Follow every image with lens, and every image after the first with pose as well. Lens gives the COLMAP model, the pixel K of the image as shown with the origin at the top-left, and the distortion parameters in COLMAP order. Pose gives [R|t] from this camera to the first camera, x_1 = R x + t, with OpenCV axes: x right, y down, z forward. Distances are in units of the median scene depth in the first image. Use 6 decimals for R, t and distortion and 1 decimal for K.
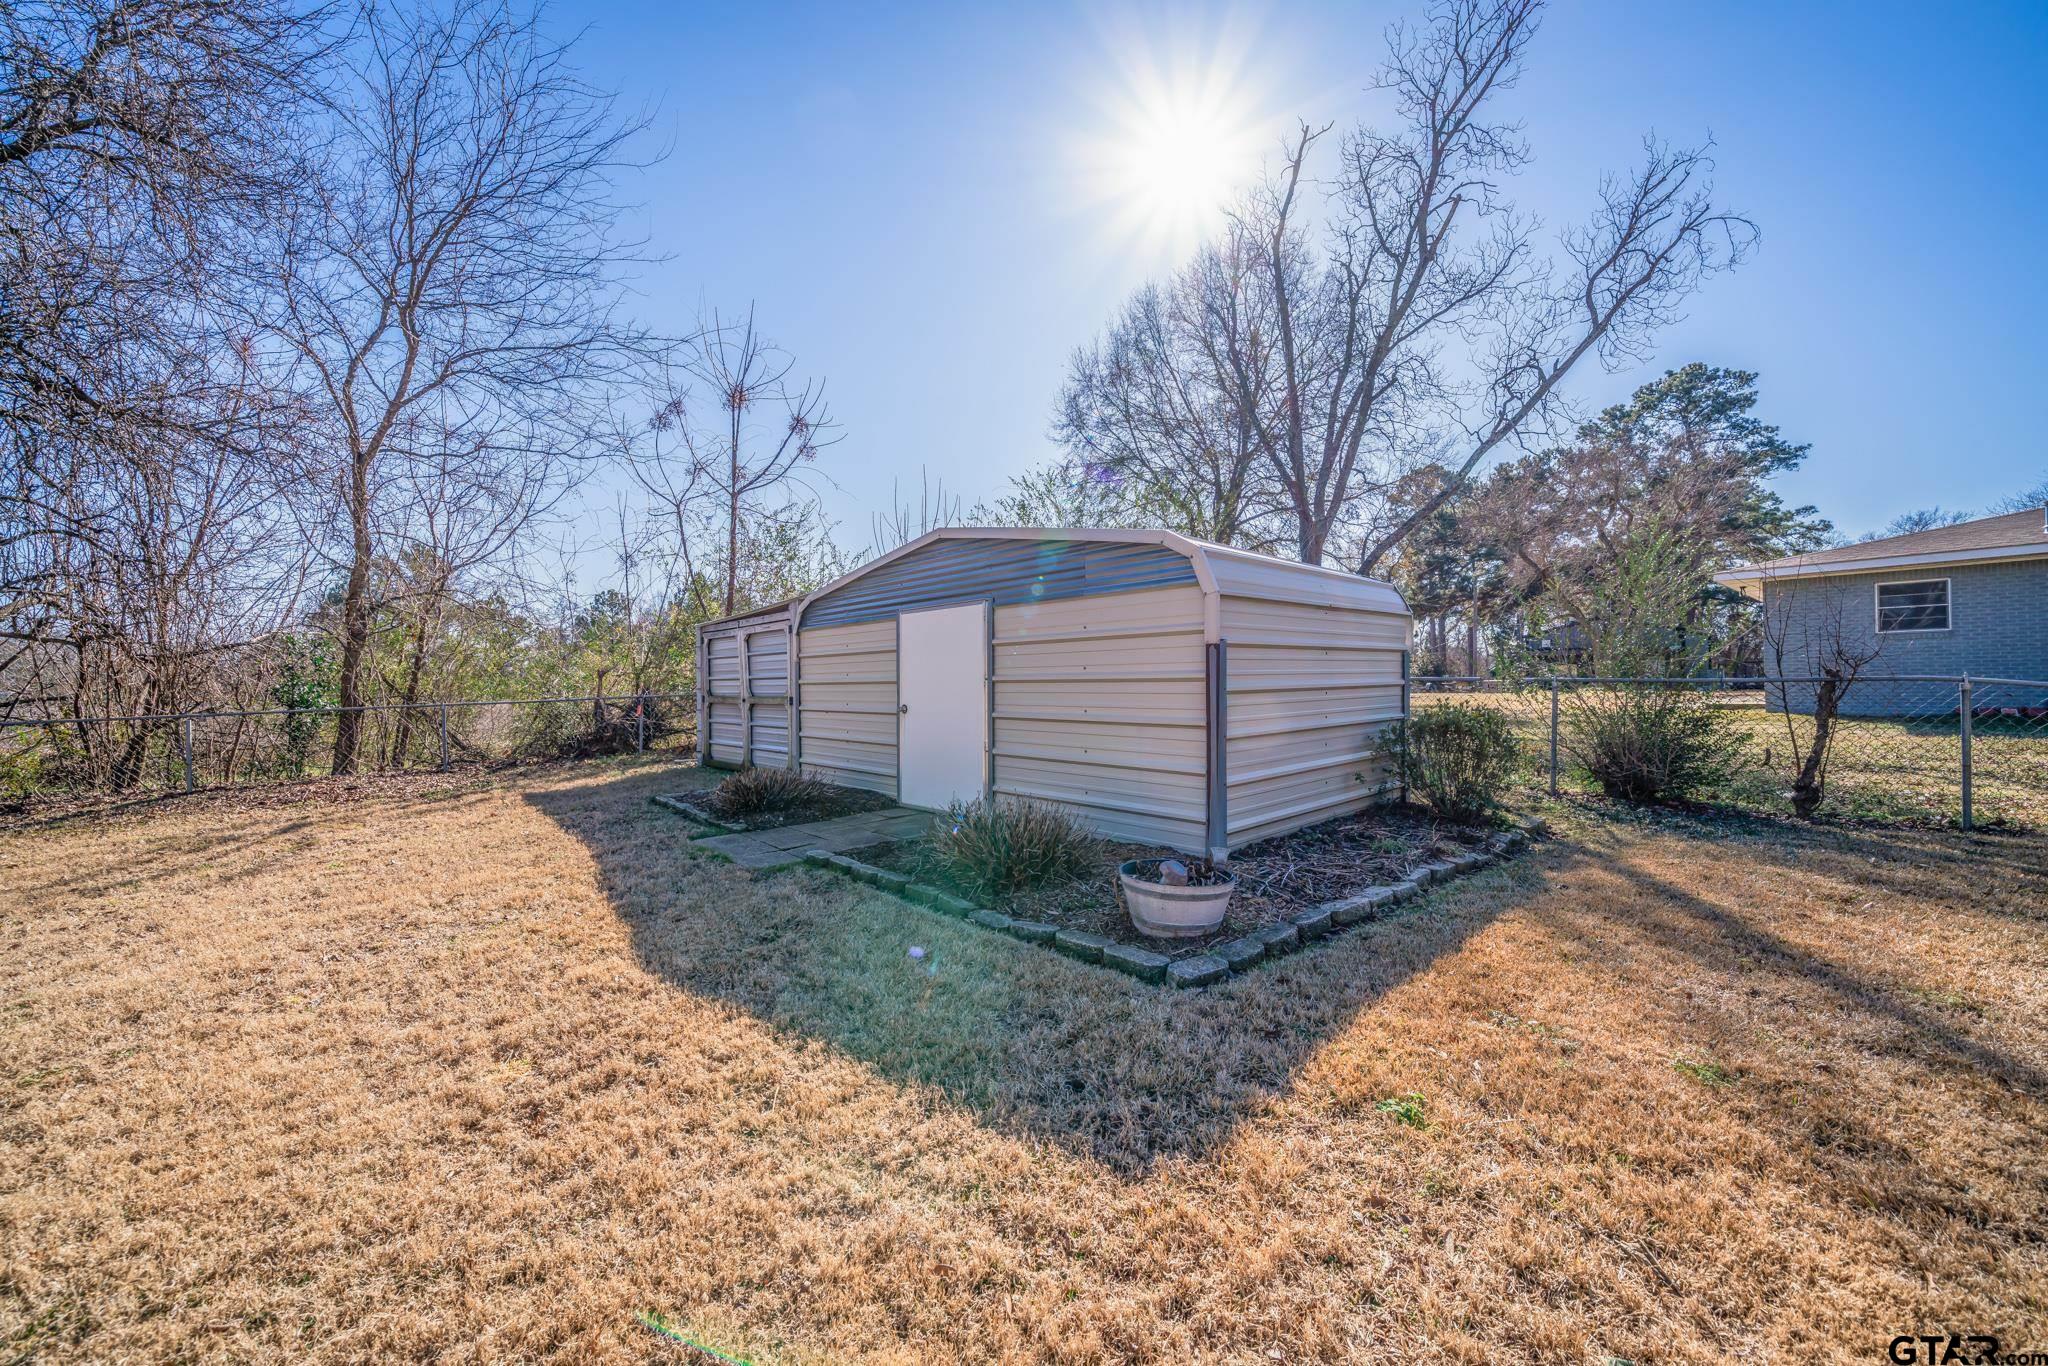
lens RADIAL K [[781.3, 0, 1015.1], [0, 781.3, 677.3], [0, 0, 1]] dist [-0.001451, -0.000123]
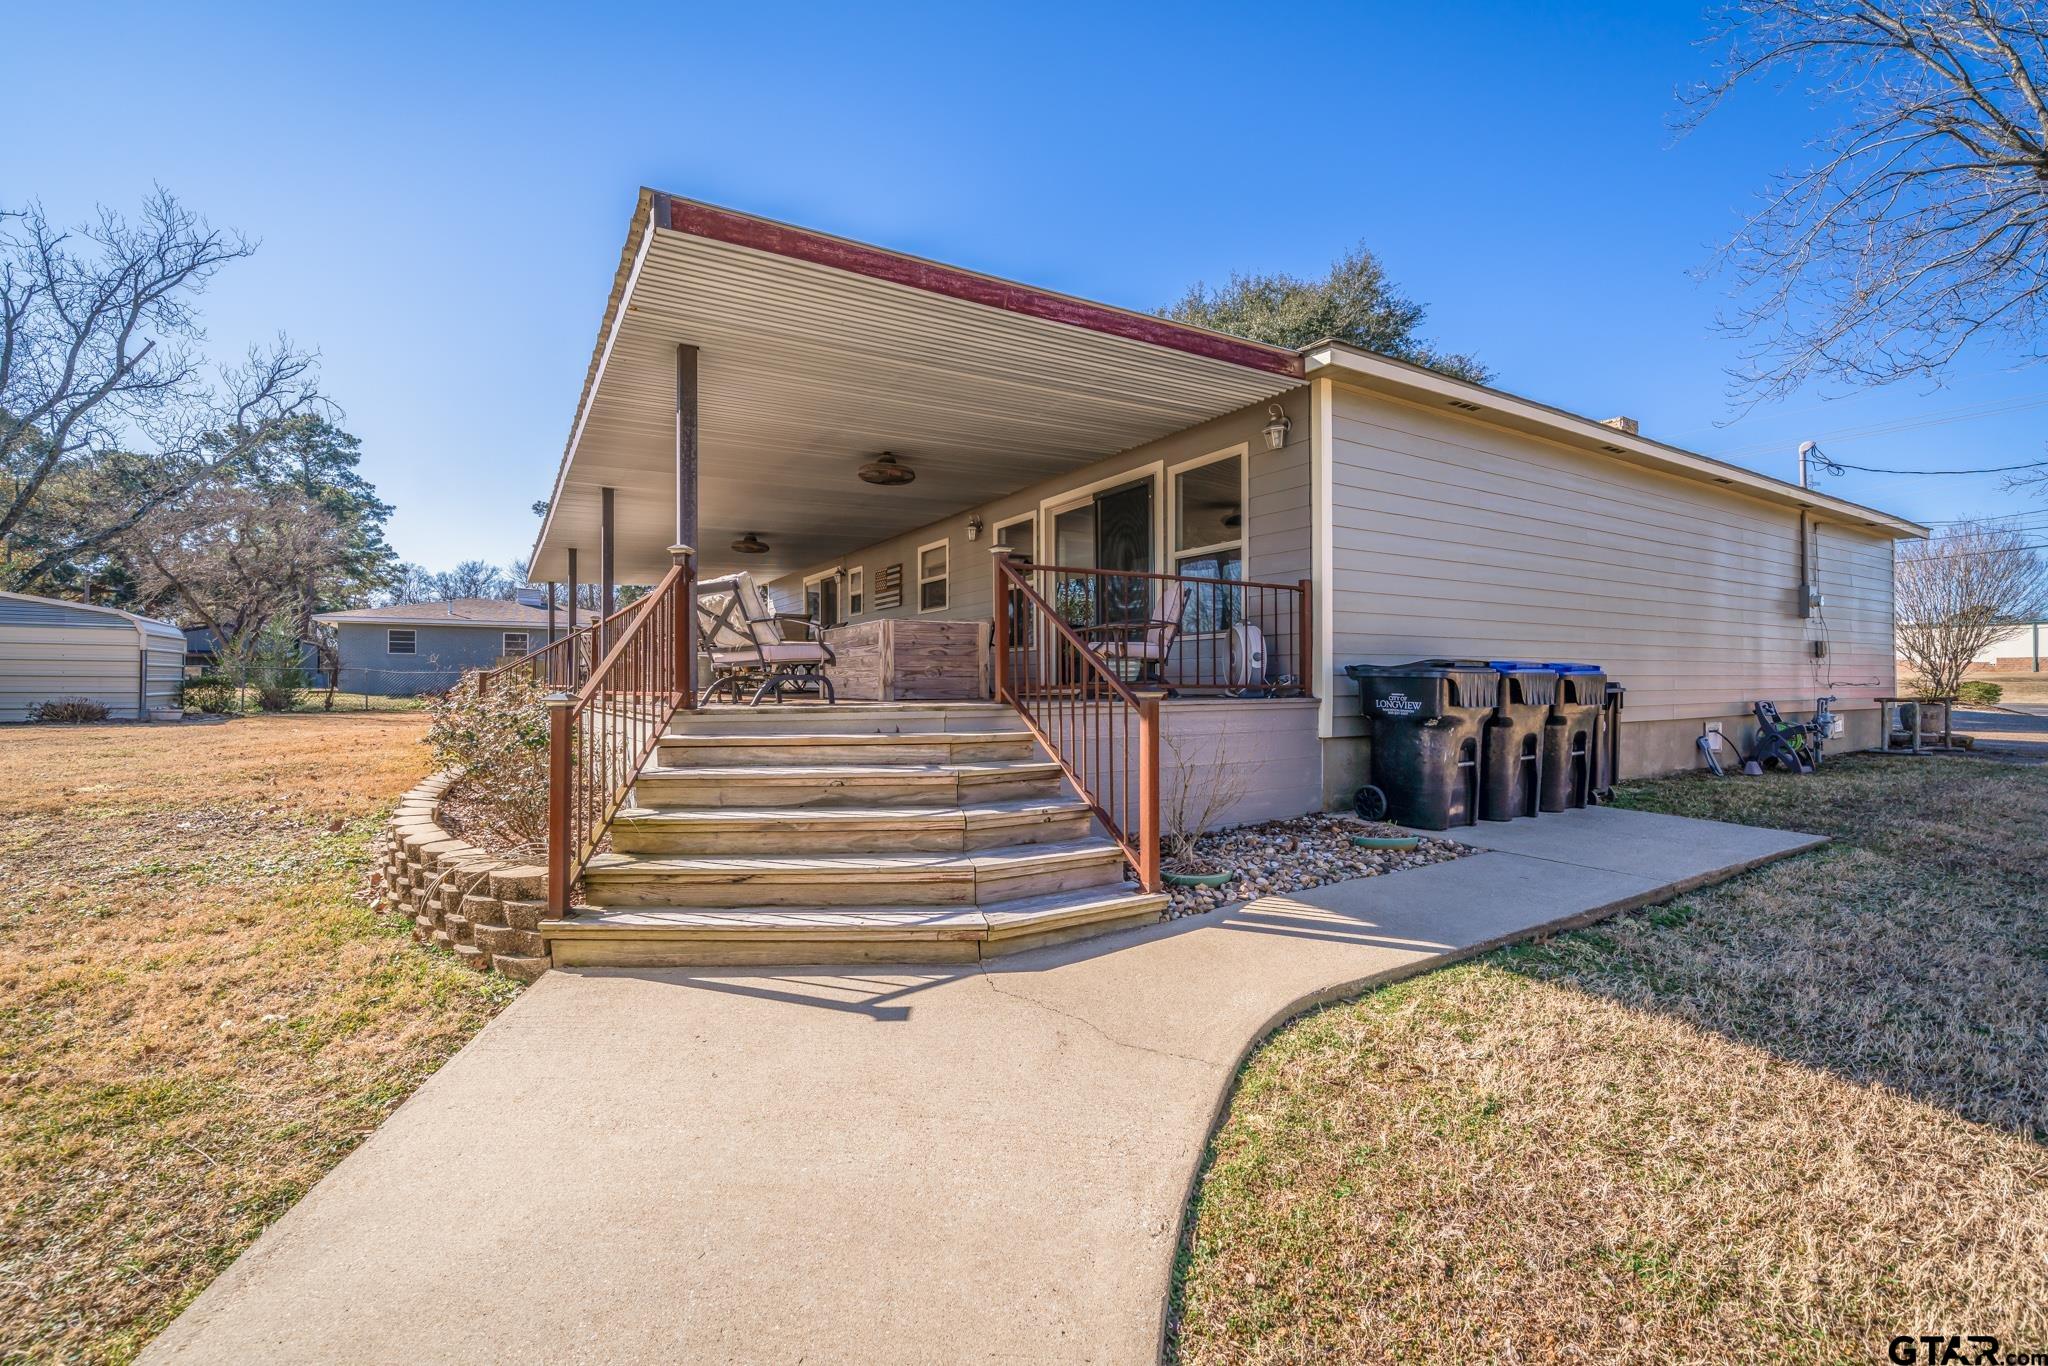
lens RADIAL K [[851.0, 0, 965.7], [0, 851.0, 674.0], [0, 0, 1]] dist [0.000712, 0.000012]
pose [[0.197179, 0.021840, 0.980124, -0.185351], [-0.006971, 0.999758, -0.020875, 0.007669], [-0.980343, -0.002717, 0.197283, -0.220053]]
